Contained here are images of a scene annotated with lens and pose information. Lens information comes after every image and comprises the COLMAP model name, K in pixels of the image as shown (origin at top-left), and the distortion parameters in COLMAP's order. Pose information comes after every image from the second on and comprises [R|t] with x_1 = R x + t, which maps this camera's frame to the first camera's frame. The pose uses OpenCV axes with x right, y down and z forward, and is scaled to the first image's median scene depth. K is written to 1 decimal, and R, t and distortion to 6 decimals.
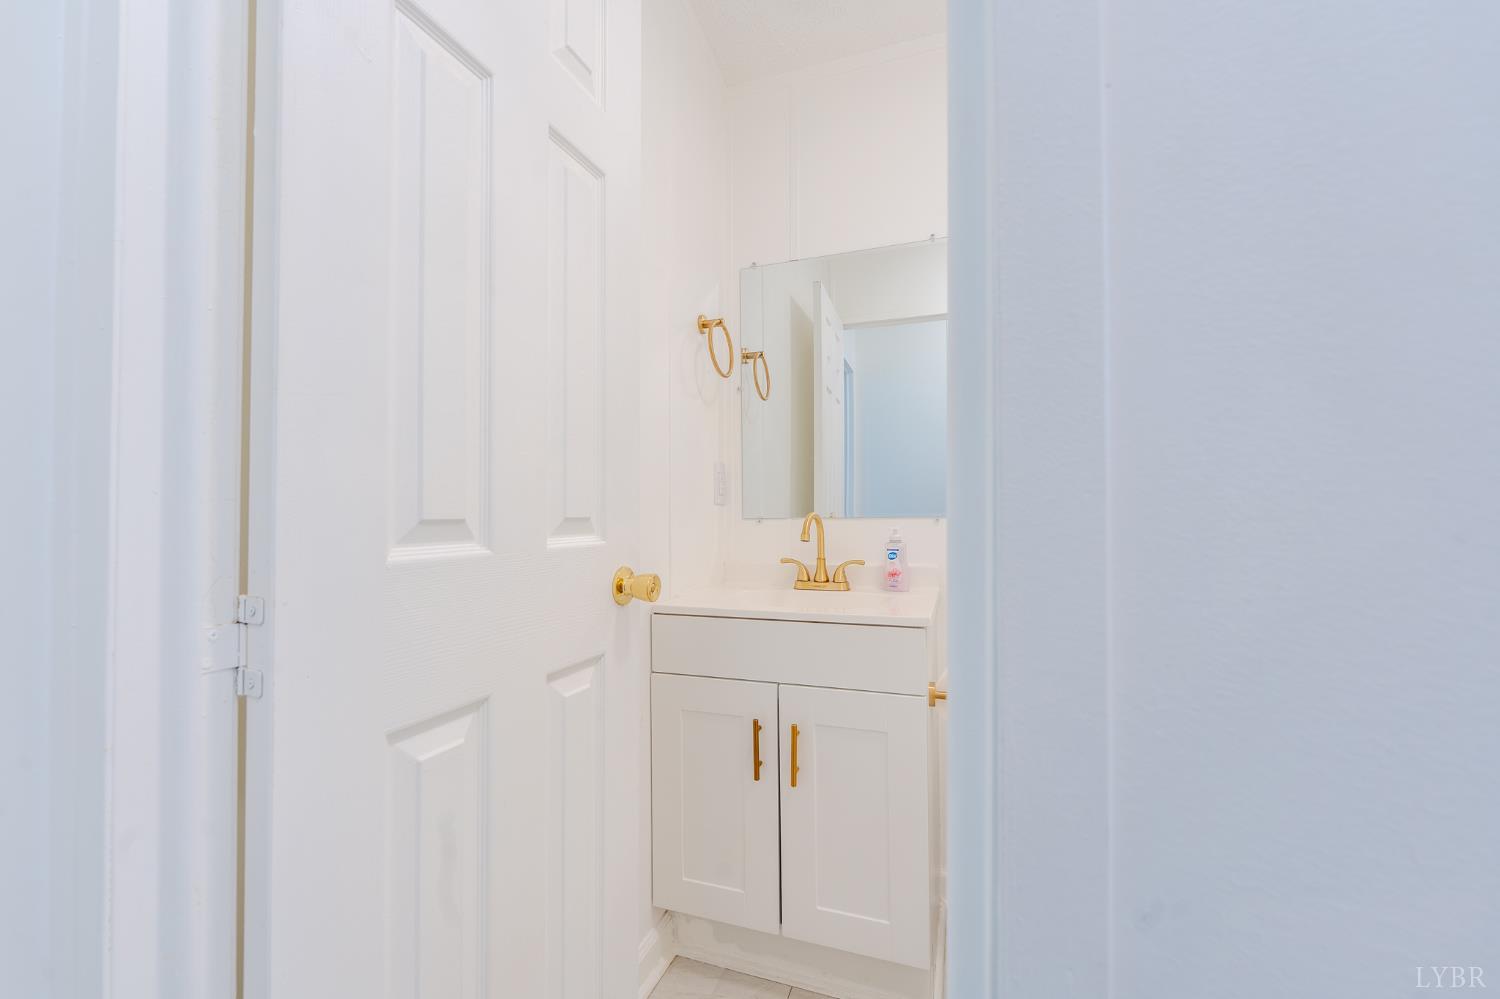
lens RADIAL K [[618.2, 0, 748.2], [0, 618.2, 507.1], [0, 0, 1]] dist [-0.001017, 0.000108]
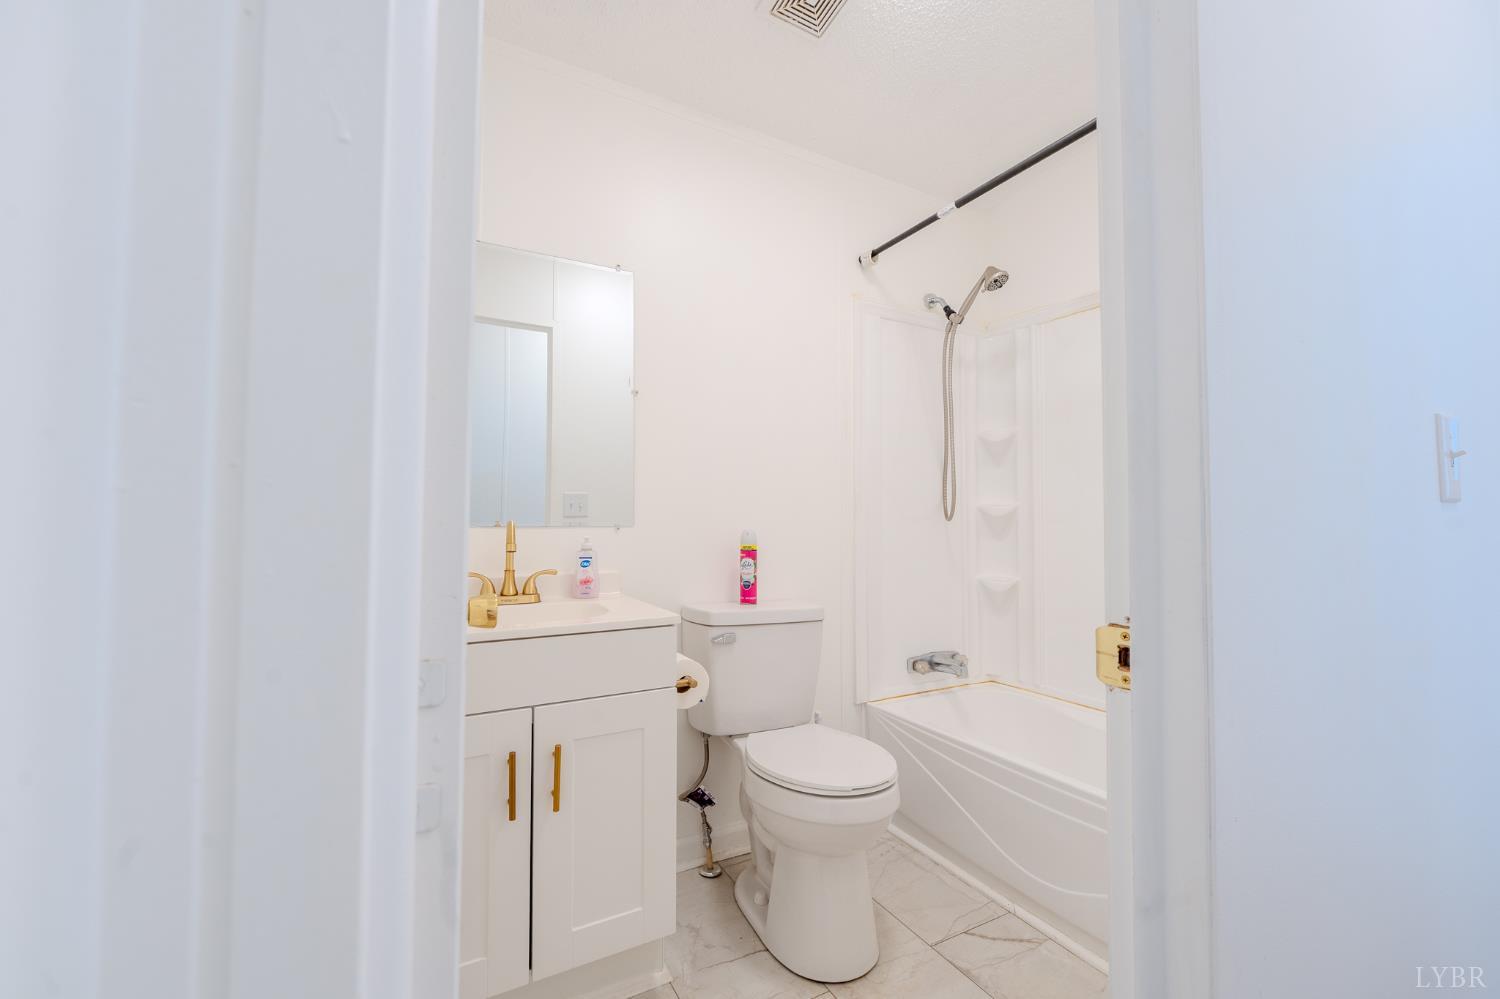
lens RADIAL K [[618.2, 0, 745.8], [0, 618.2, 501.2], [0, 0, 1]] dist [-0.001017, 0.000108]
pose [[0.667445, 0.029298, 0.744083, -0.352351], [-0.013799, 0.999541, -0.026979, -0.000970], [-0.744532, 0.007739, 0.667542, 0.116293]]
